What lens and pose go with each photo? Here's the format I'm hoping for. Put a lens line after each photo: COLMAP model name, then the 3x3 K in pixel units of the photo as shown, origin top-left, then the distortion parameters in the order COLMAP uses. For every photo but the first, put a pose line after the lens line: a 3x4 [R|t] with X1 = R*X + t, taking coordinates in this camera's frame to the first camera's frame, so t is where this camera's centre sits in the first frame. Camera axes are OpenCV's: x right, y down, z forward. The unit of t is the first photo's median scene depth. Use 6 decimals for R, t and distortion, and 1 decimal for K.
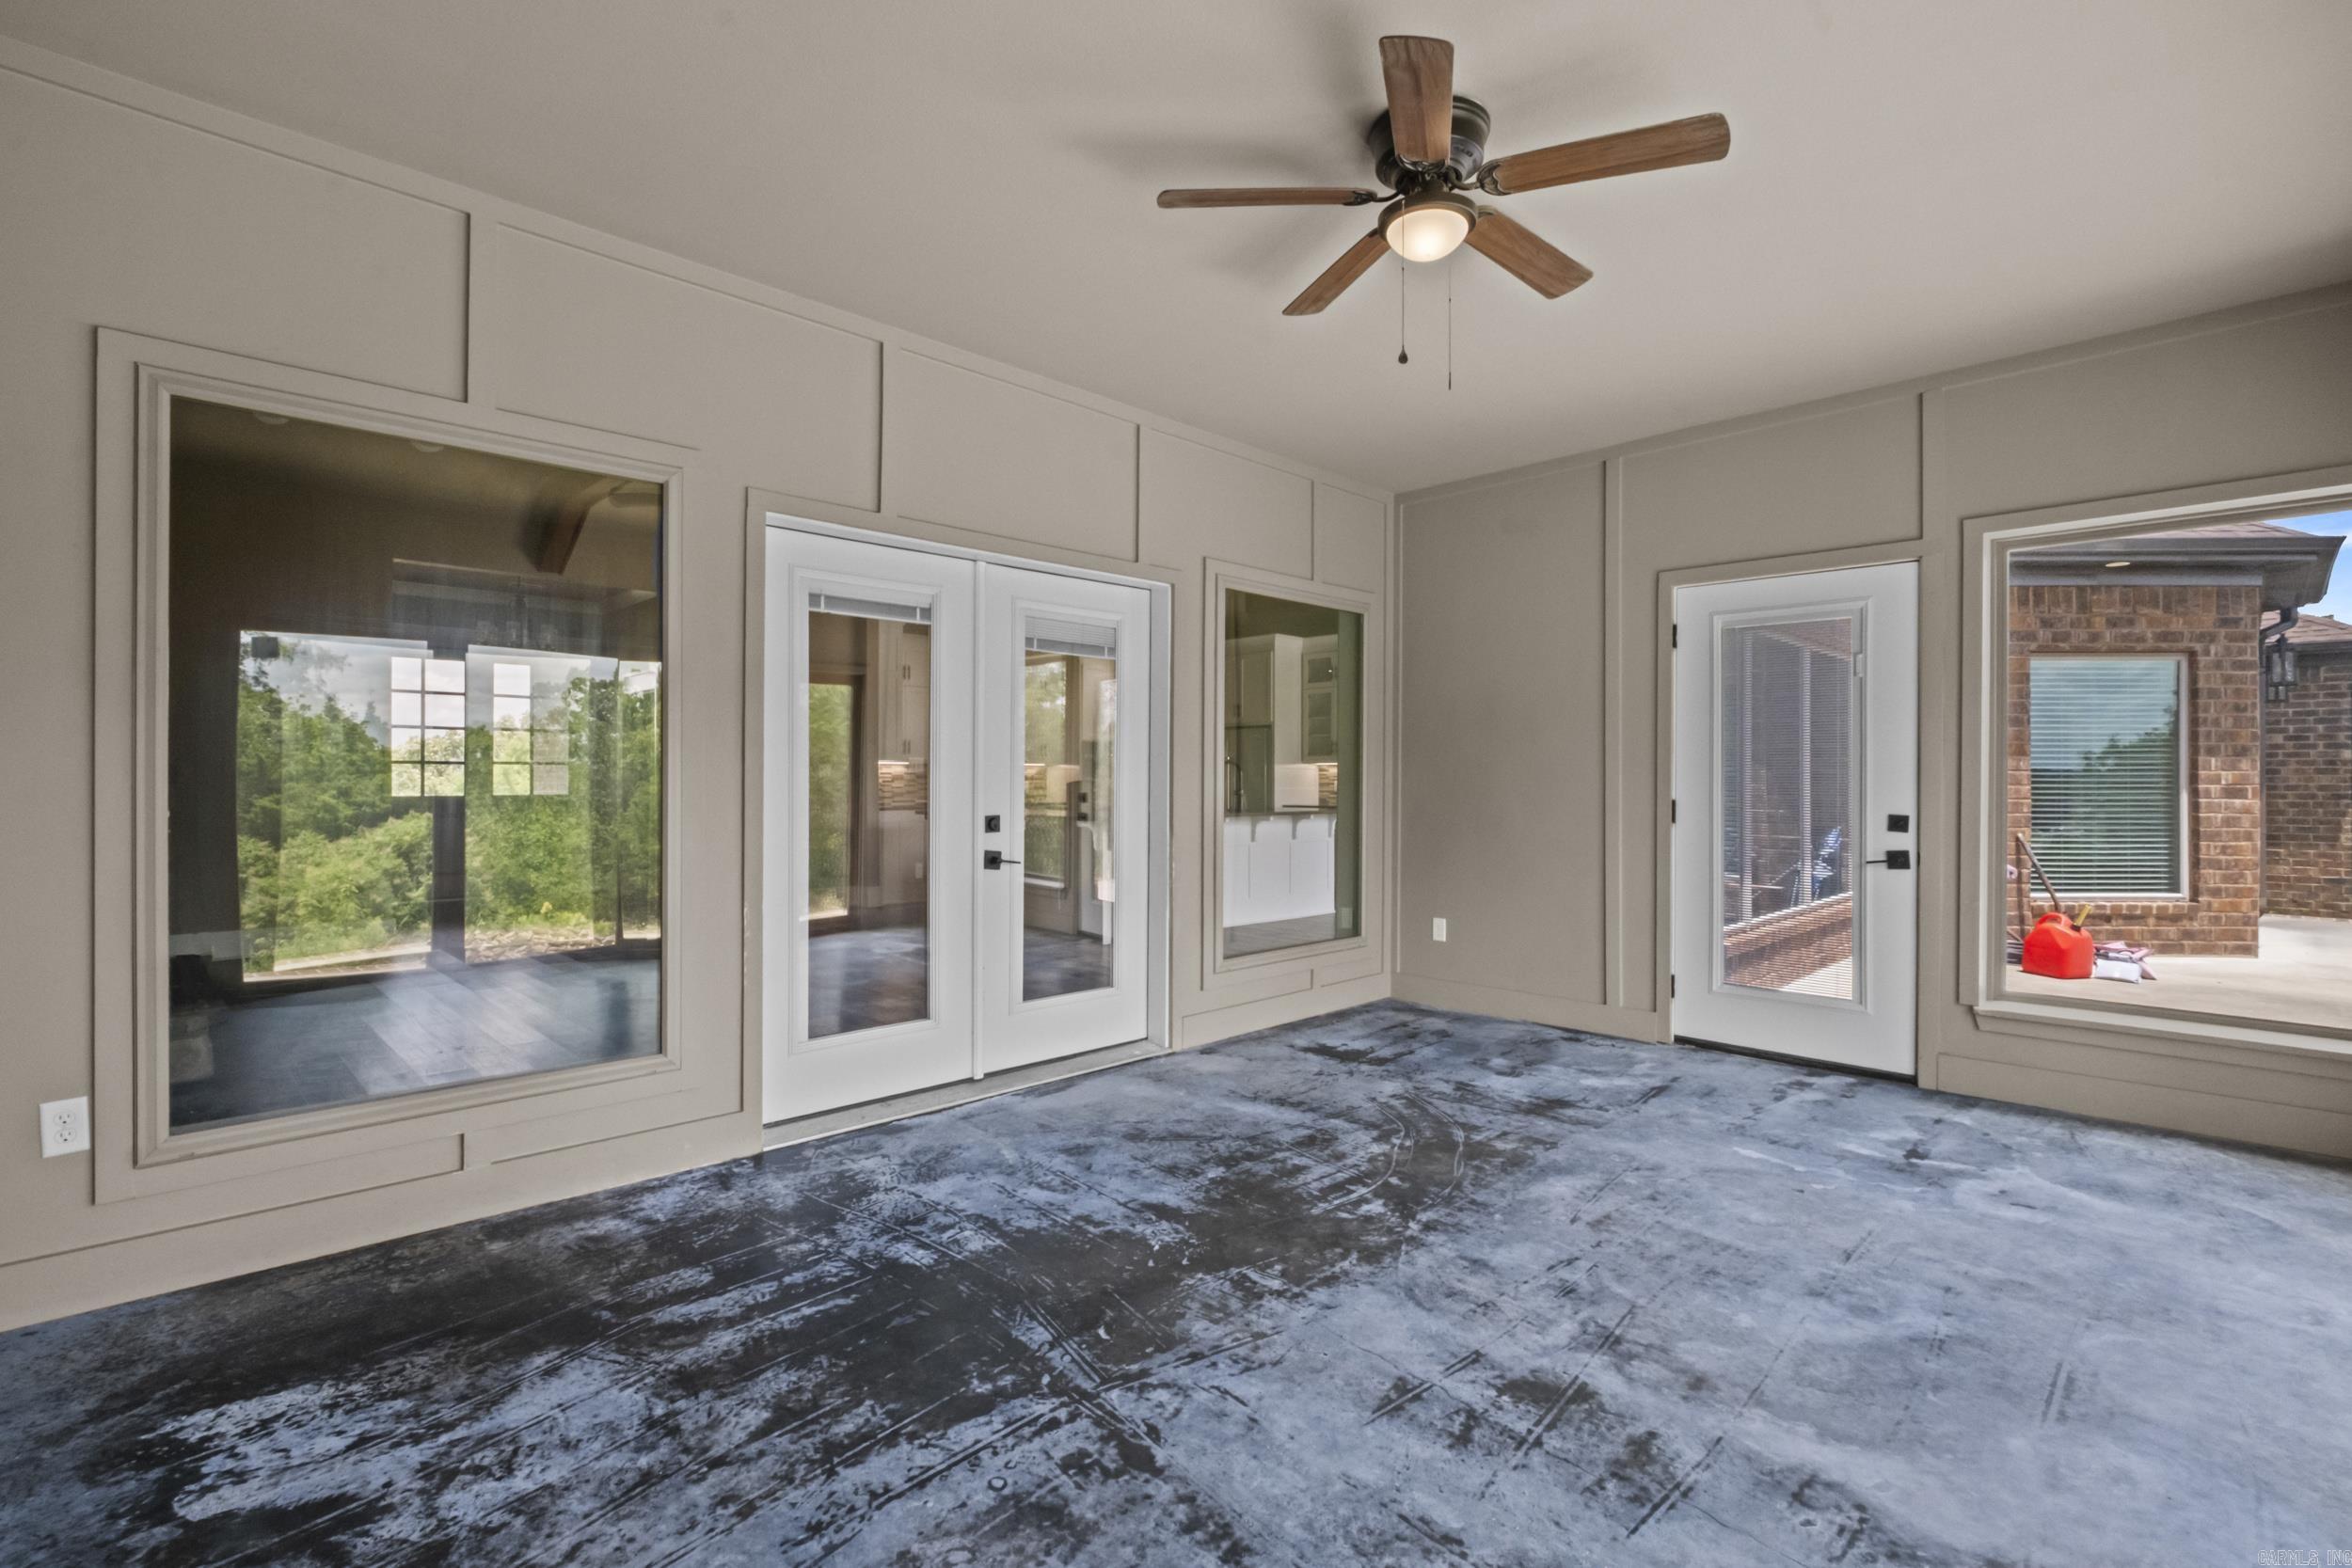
lens RADIAL K [[1061.6, 0, 1174.5], [0, 1061.6, 780.6], [0, 0, 1]] dist [-0.005021, -0.001104]
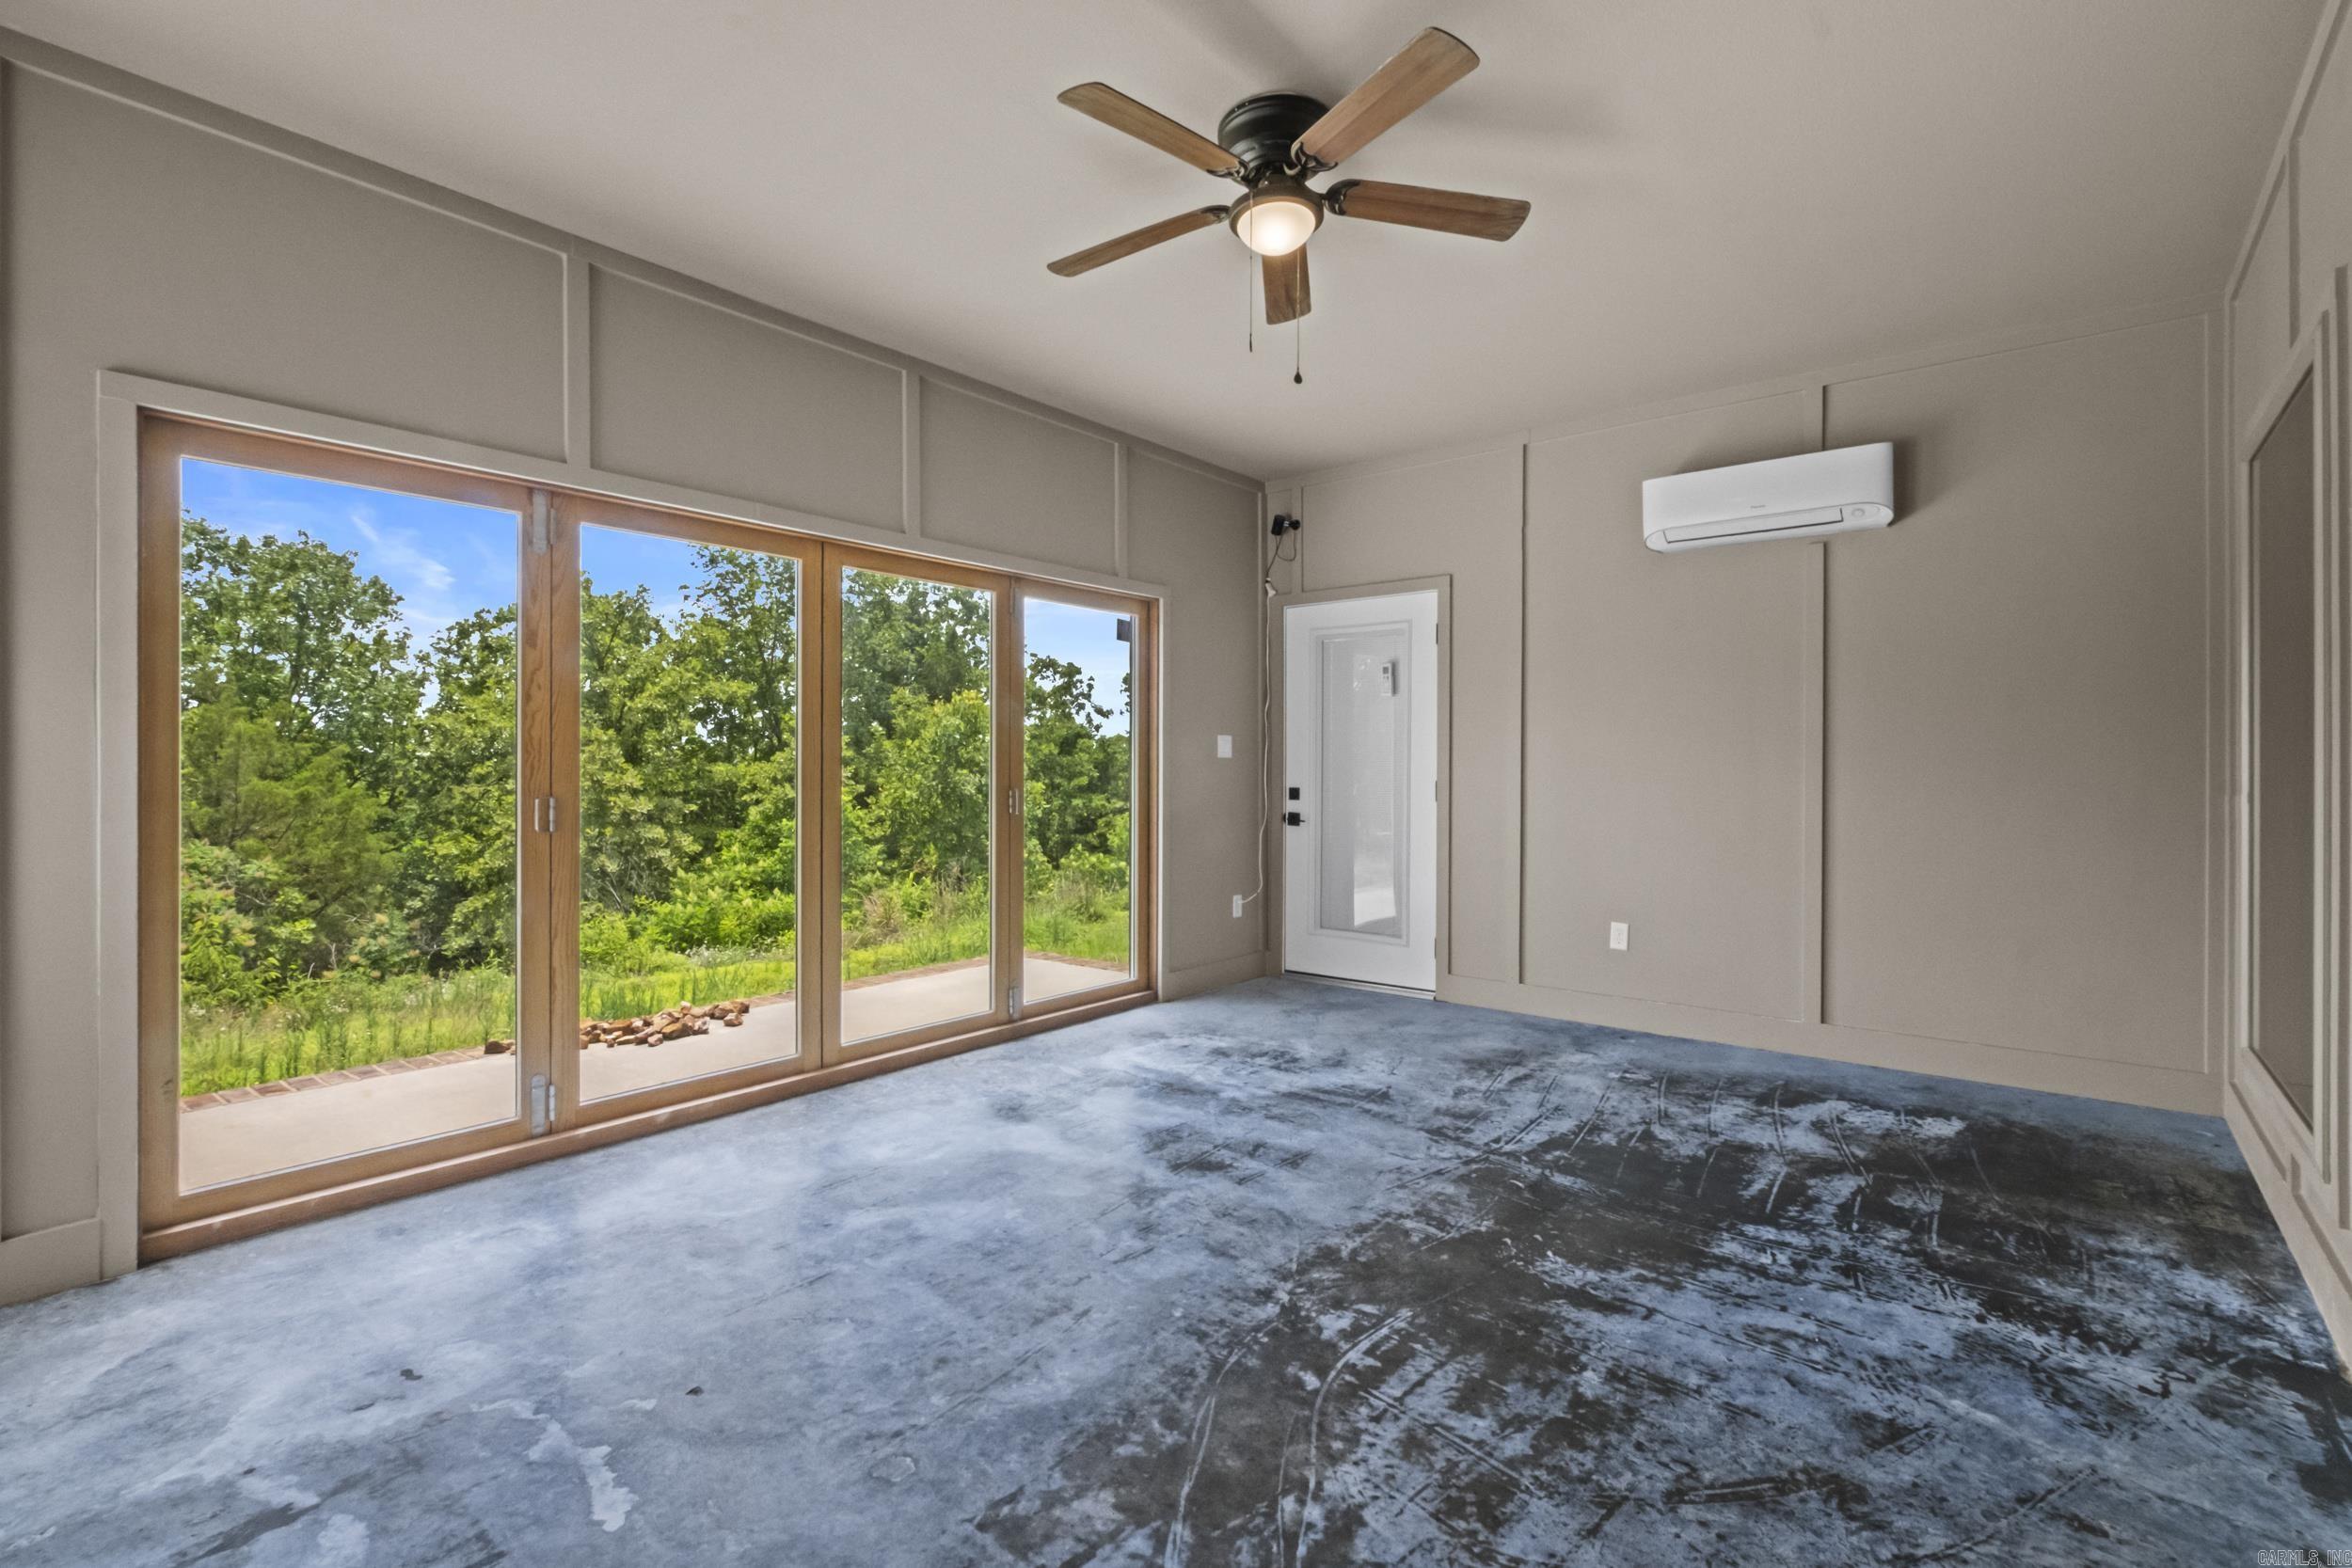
lens RADIAL K [[1061.6, 0, 1168.8], [0, 1061.6, 772.2], [0, 0, 1]] dist [-0.005021, -0.001104]
pose [[-0.994859, -0.002377, -0.101239, 0.420276], [-0.002772, 0.999989, 0.003768, 0.006045], [0.101229, 0.004030, -0.994855, 1.909660]]
